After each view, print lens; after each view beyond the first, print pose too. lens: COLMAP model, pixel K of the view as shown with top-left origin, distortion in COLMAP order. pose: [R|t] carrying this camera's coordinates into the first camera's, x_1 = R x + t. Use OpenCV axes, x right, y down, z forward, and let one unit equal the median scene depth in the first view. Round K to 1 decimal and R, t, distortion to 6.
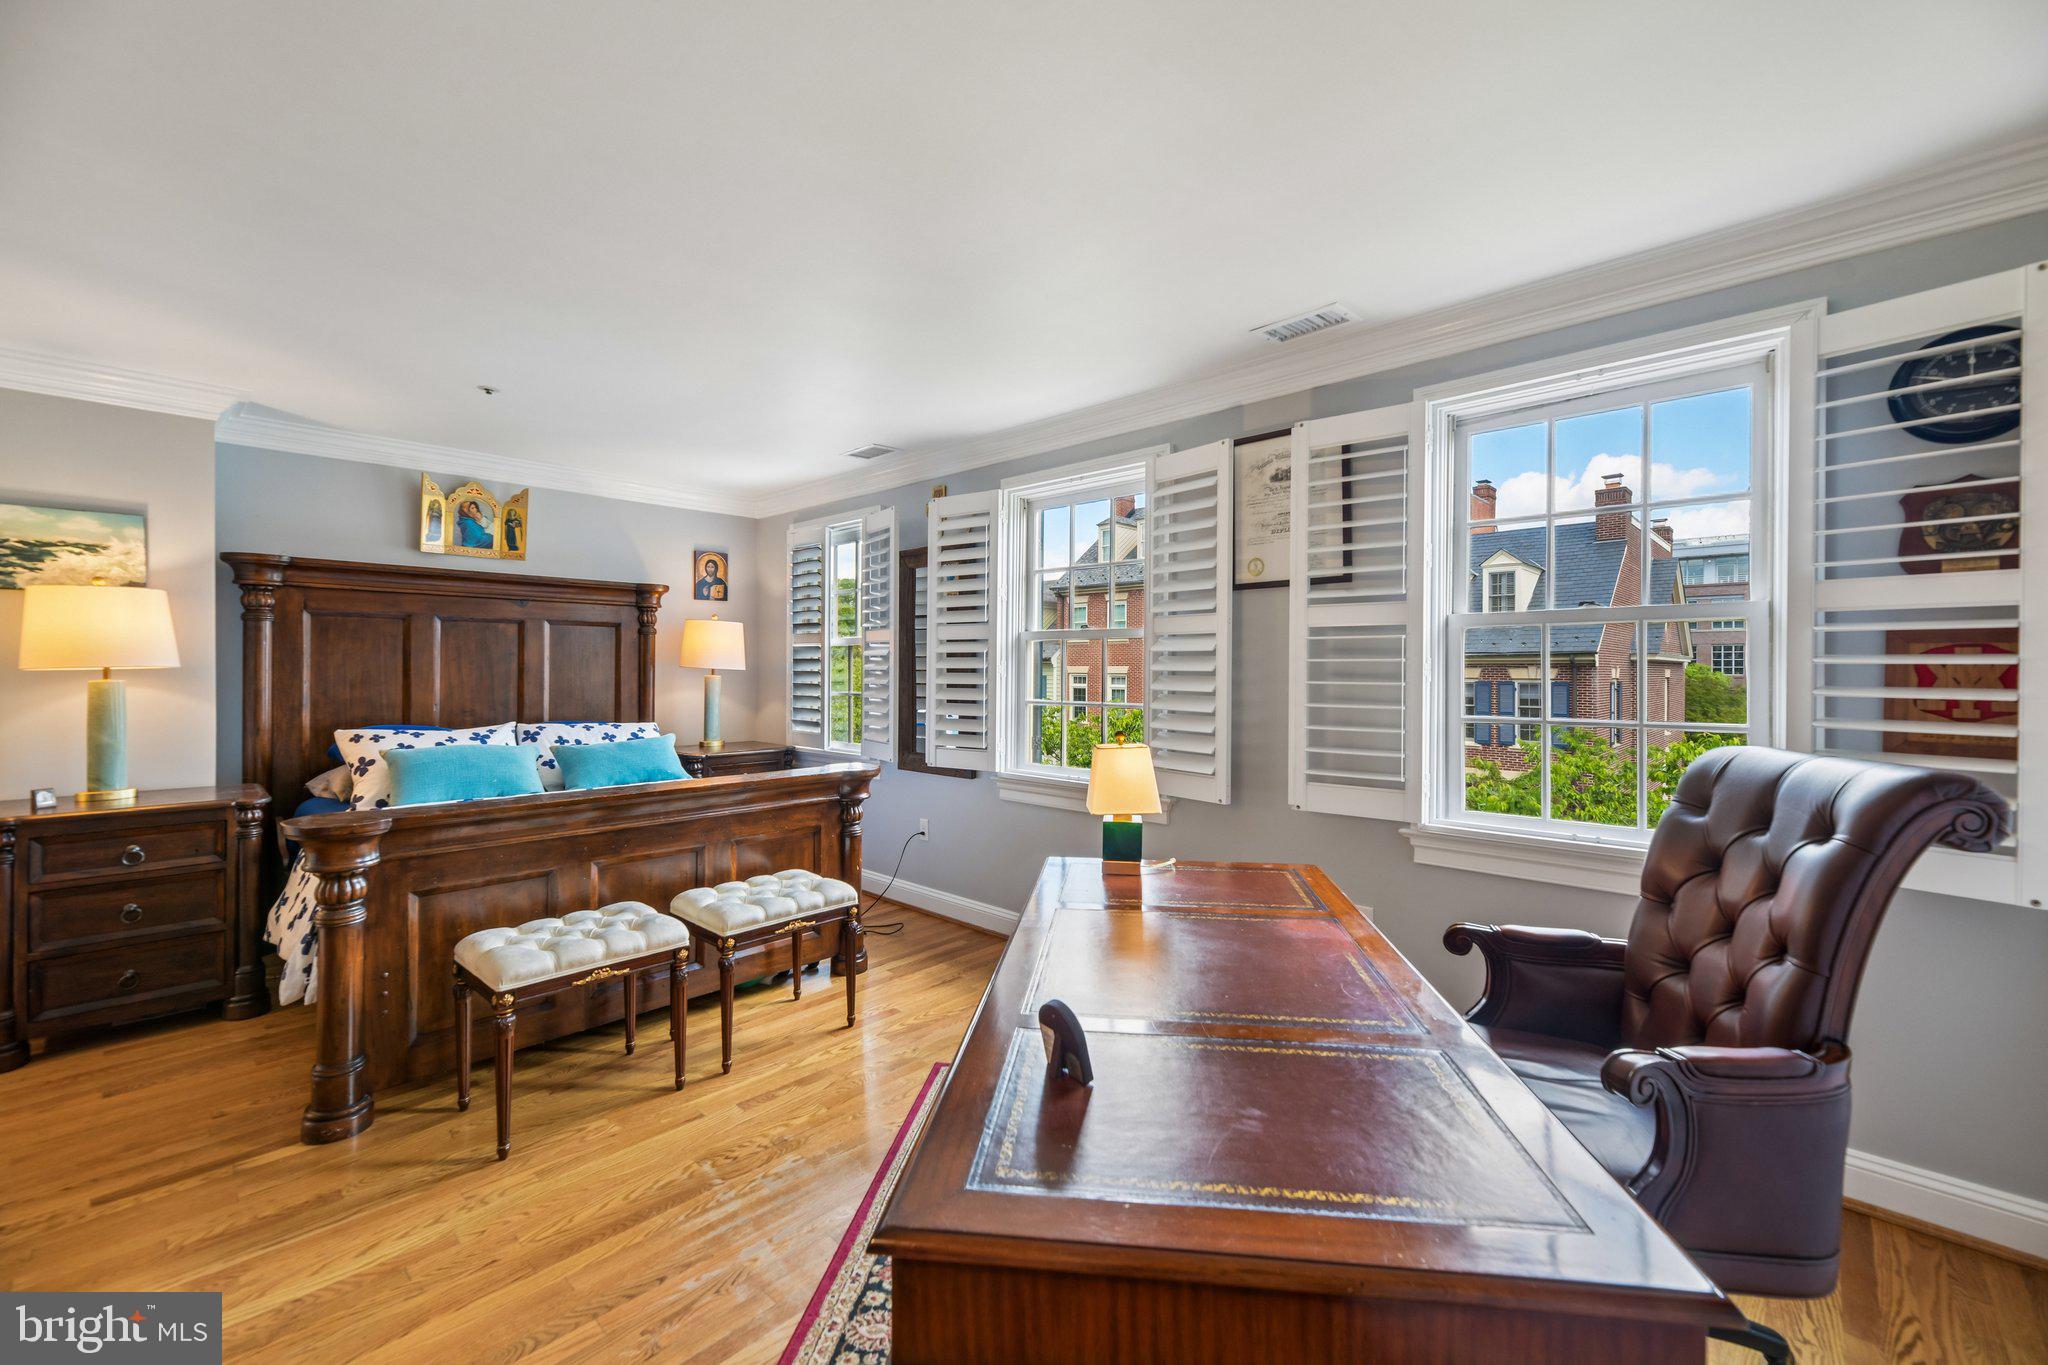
lens RADIAL K [[840.3, 0, 1037.4], [0, 840.3, 671.0], [0, 0, 1]] dist [0.010829, -0.000452]
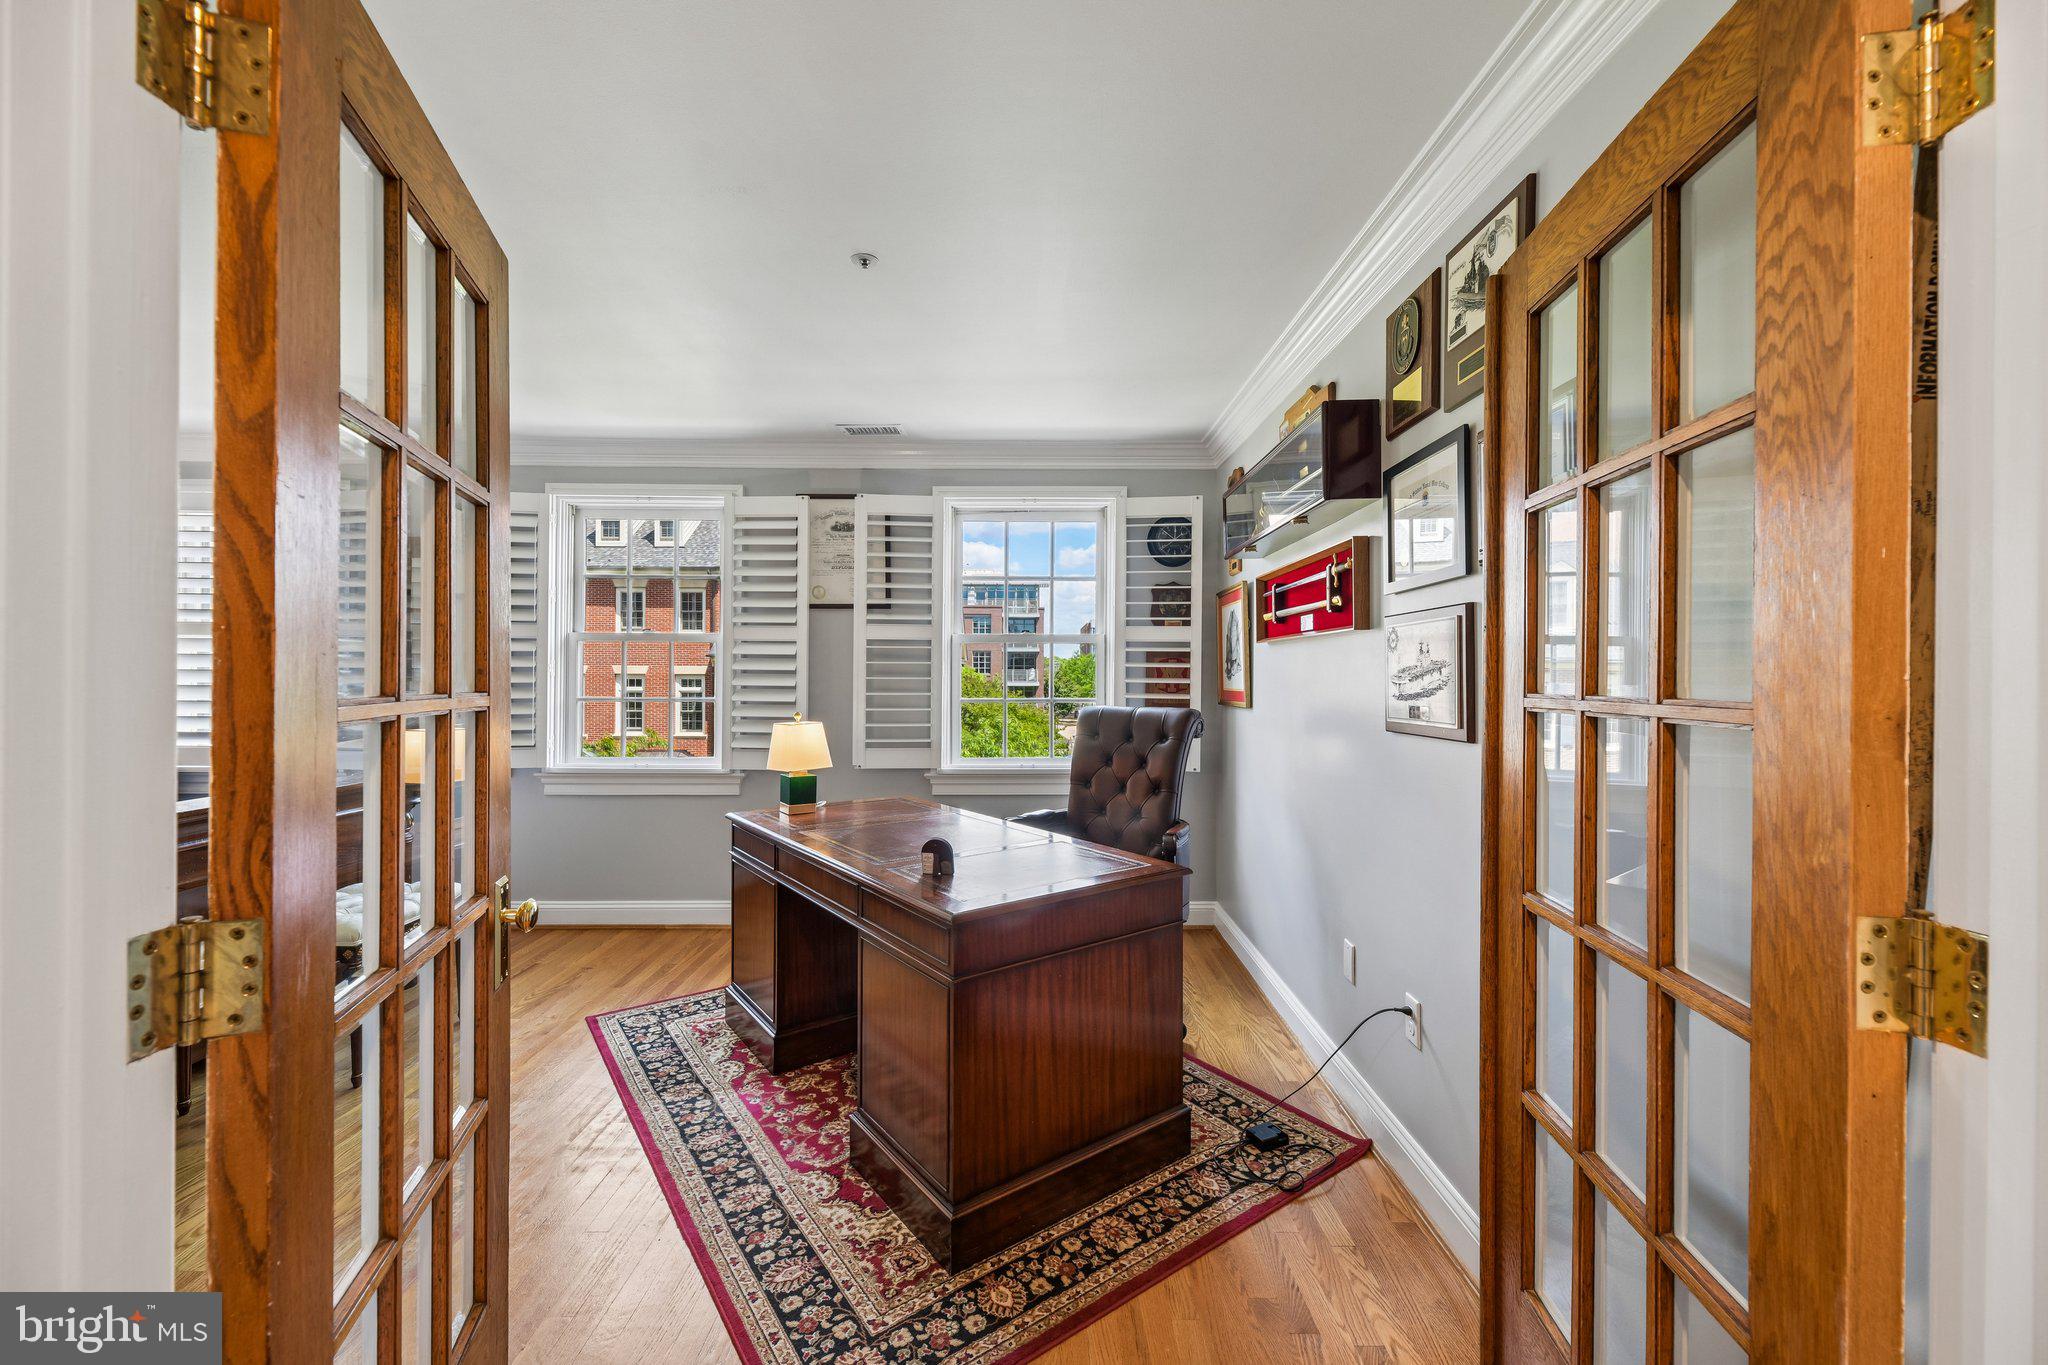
lens RADIAL K [[826.0, 0, 1033.0], [0, 826.0, 678.7], [0, 0, 1]] dist [0.010100, -0.003991]
pose [[0.729866, -0.004968, 0.683572, -0.307420], [-0.001069, 0.999964, 0.008409, 0.001764], [-0.683590, -0.006869, 0.729834, -0.150808]]
